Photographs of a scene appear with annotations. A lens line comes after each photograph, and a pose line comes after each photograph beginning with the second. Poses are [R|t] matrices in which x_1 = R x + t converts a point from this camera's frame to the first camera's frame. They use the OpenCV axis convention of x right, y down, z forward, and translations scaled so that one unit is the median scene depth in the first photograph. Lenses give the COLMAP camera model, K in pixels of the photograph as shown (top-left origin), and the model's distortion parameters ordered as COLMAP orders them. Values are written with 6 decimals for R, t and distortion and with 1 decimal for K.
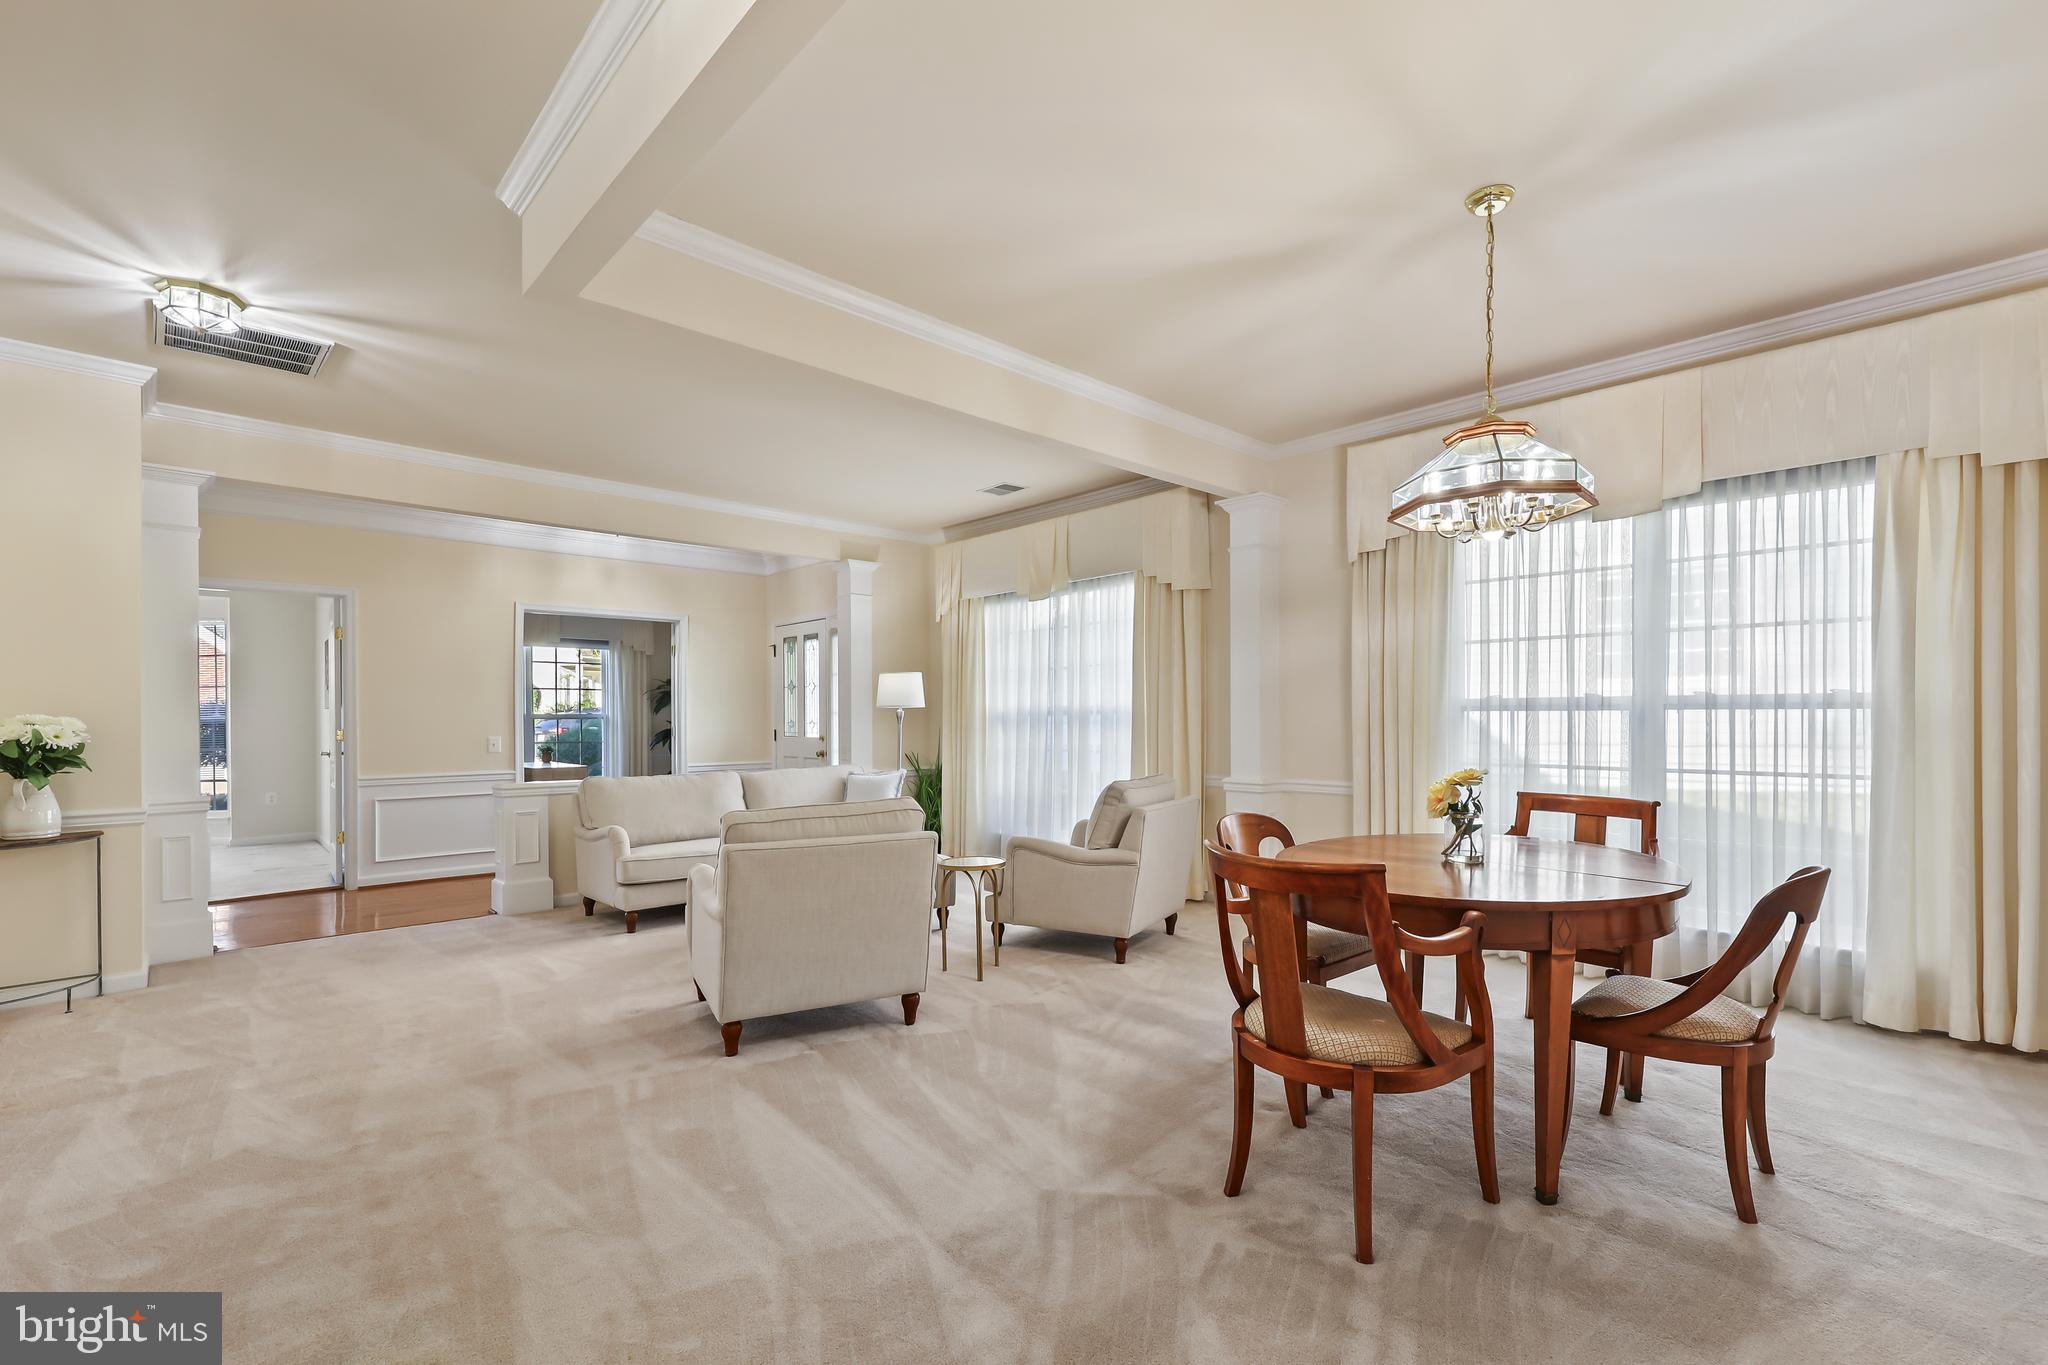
lens RADIAL K [[872.8, 0, 1026.5], [0, 872.8, 713.5], [0, 0, 1]] dist [0.002902, -0.000026]
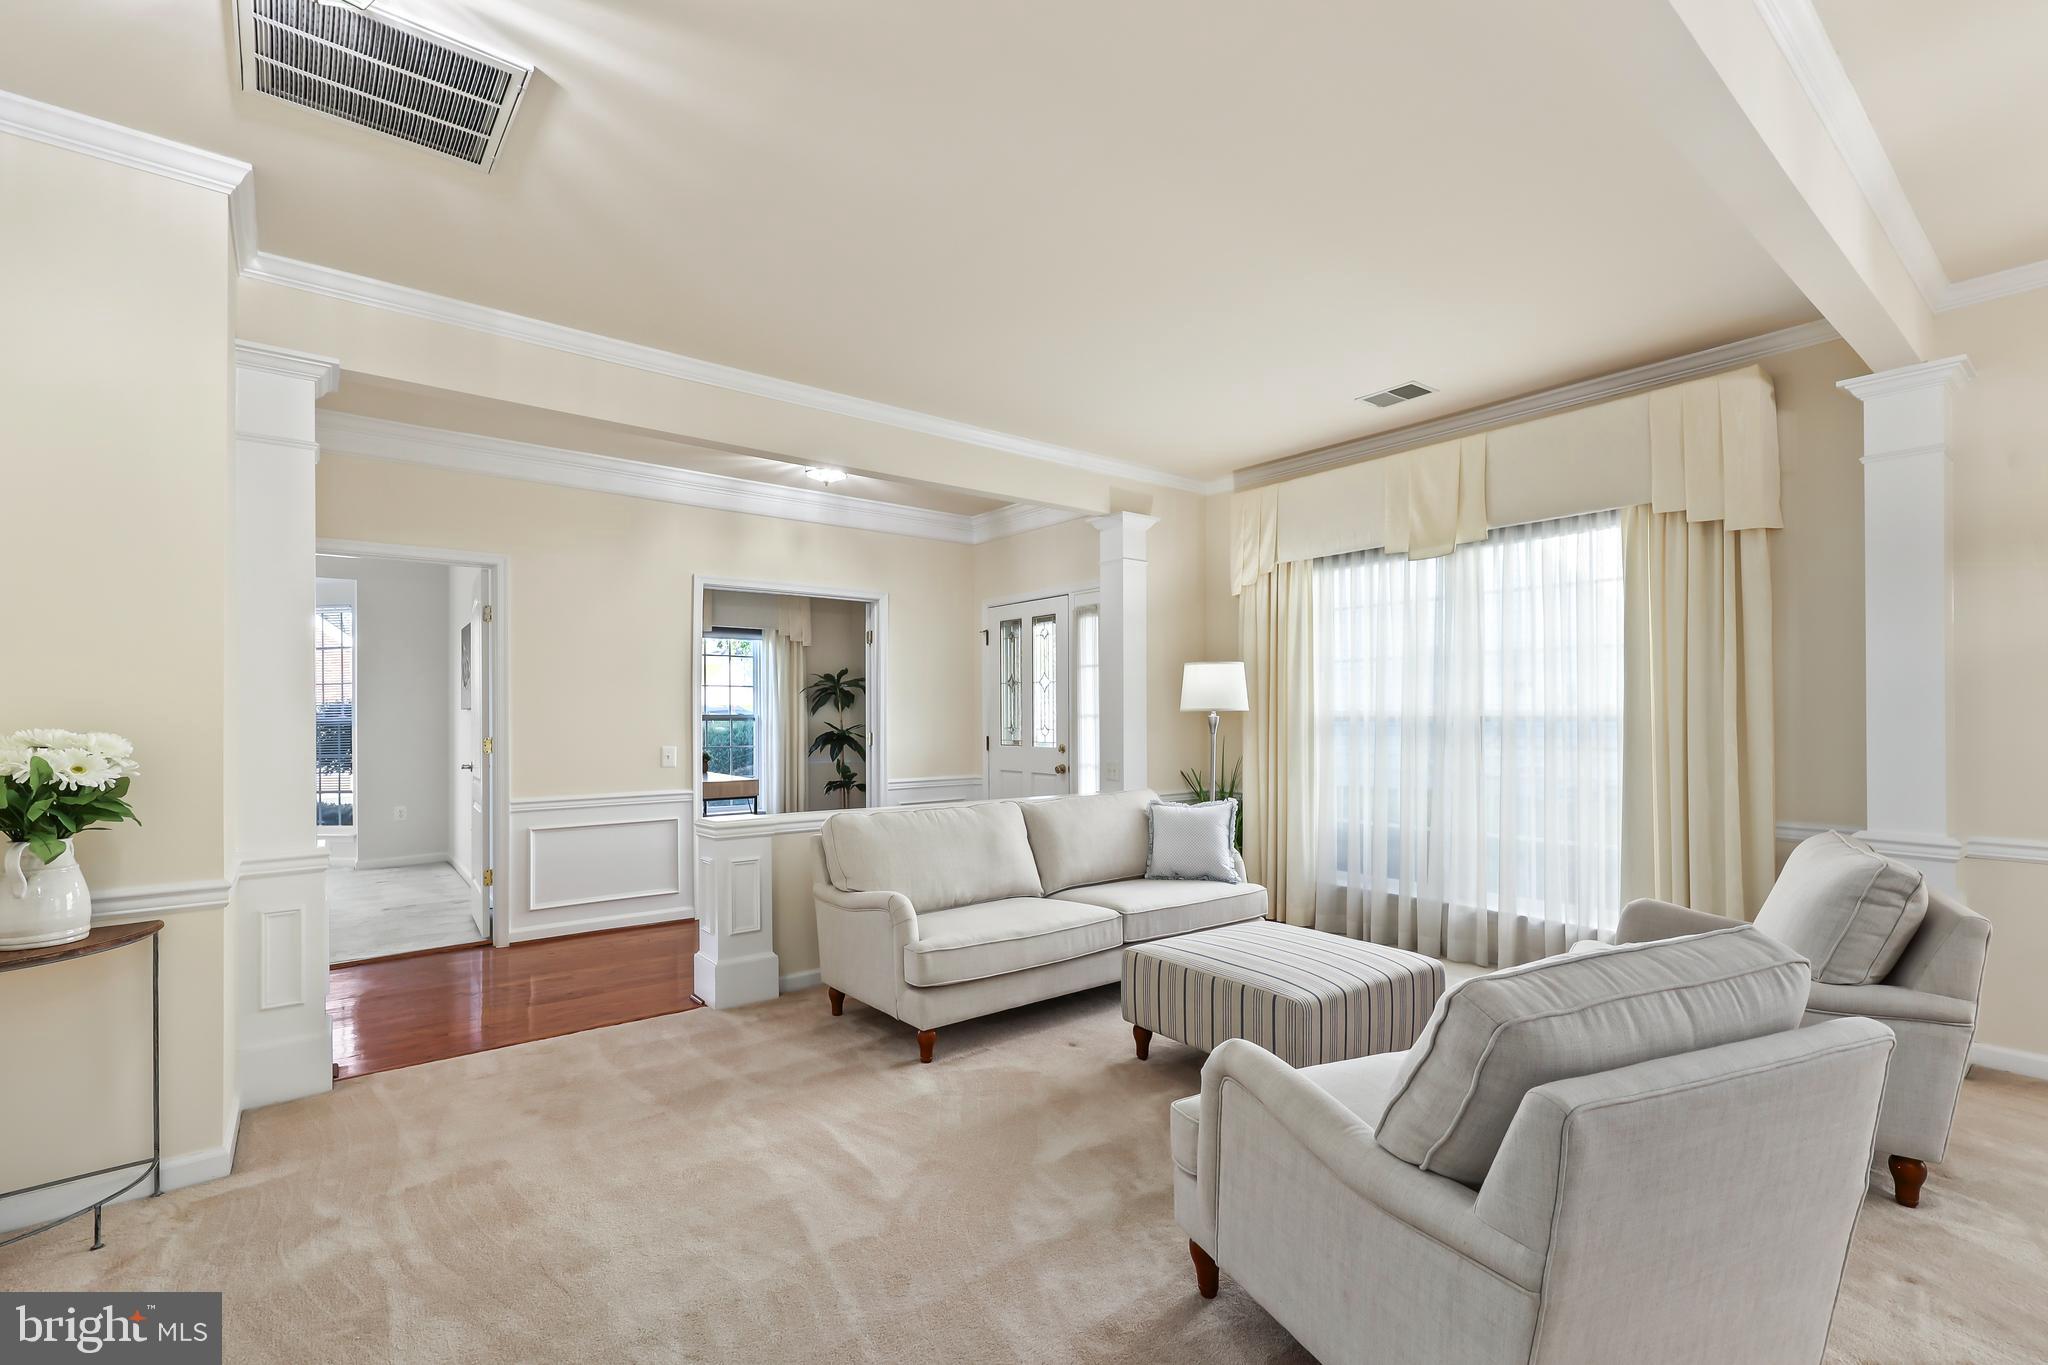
lens RADIAL K [[879.4, 0, 1018.4], [0, 879.4, 710.4], [0, 0, 1]] dist [0.001239, -0.000132]
pose [[0.995660, 0.003045, -0.093017, -0.294300], [-0.003017, 0.999995, 0.000446, -0.009338], [0.093018, -0.000163, 0.995664, 0.322529]]
